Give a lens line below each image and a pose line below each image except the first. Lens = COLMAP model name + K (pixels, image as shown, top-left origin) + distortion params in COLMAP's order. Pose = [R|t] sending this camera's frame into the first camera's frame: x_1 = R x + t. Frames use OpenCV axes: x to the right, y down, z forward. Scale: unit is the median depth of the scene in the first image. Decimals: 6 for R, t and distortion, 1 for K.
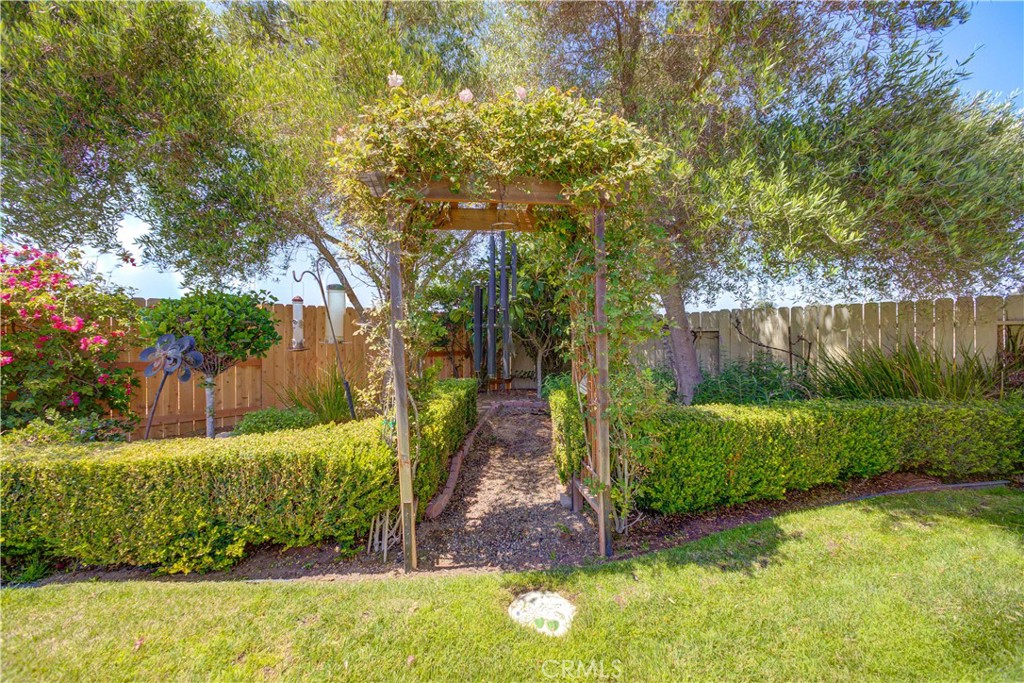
lens RADIAL K [[402.0, 0, 510.9], [0, 402.0, 338.5], [0, 0, 1]] dist [-0.021326, 0.008181]
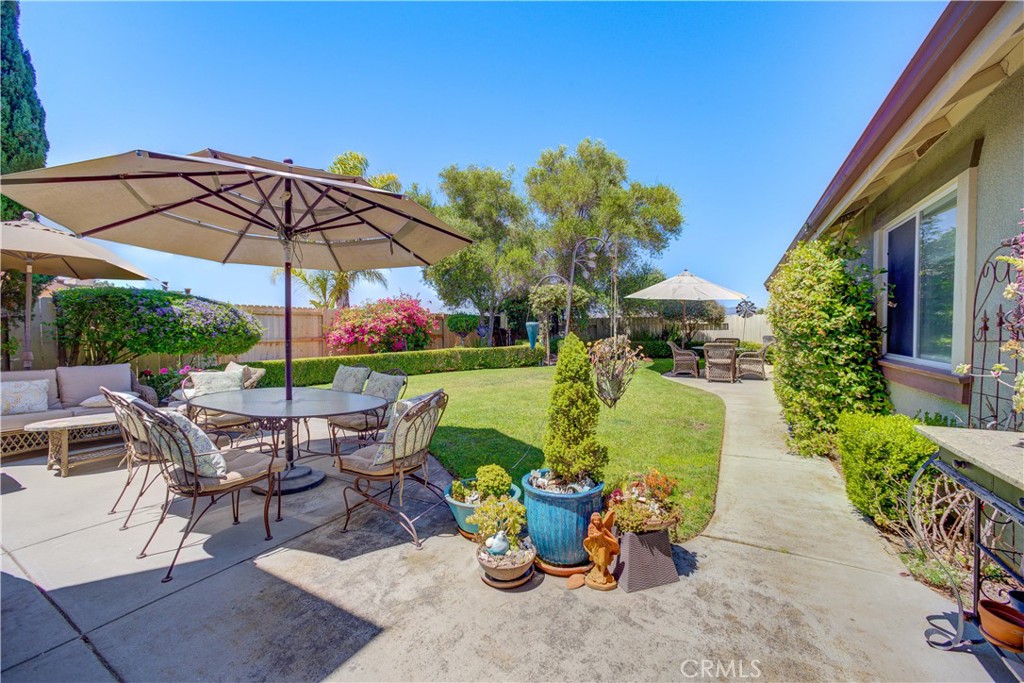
lens RADIAL K [[402.0, 0, 510.9], [0, 402.0, 338.5], [0, 0, 1]] dist [-0.021326, 0.008181]
pose [[0.961705, -0.001845, 0.274081, -1.967857], [-0.005597, 0.999637, 0.026370, 0.015883], [-0.274030, -0.026894, 0.961345, -3.671025]]
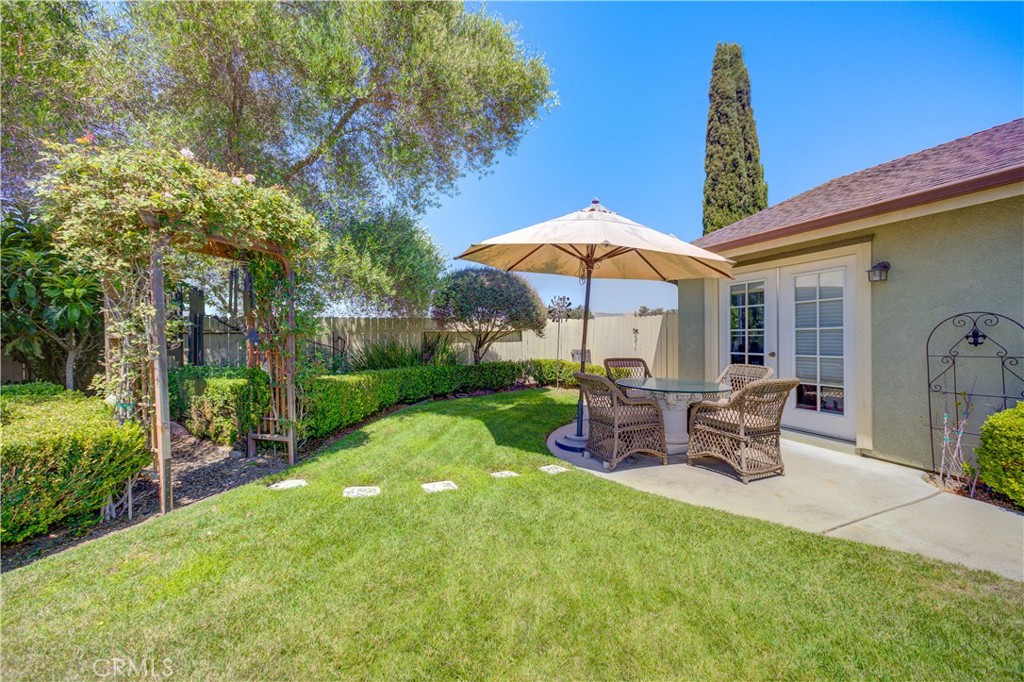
lens RADIAL K [[402.0, 0, 510.9], [0, 402.0, 338.0], [0, 0, 1]] dist [-0.021326, 0.008181]
pose [[0.411321, 0.004547, 0.911479, -0.811782], [-0.001271, 0.999989, -0.004415, 0.012631], [-0.911490, 0.000658, 0.411322, -0.471083]]
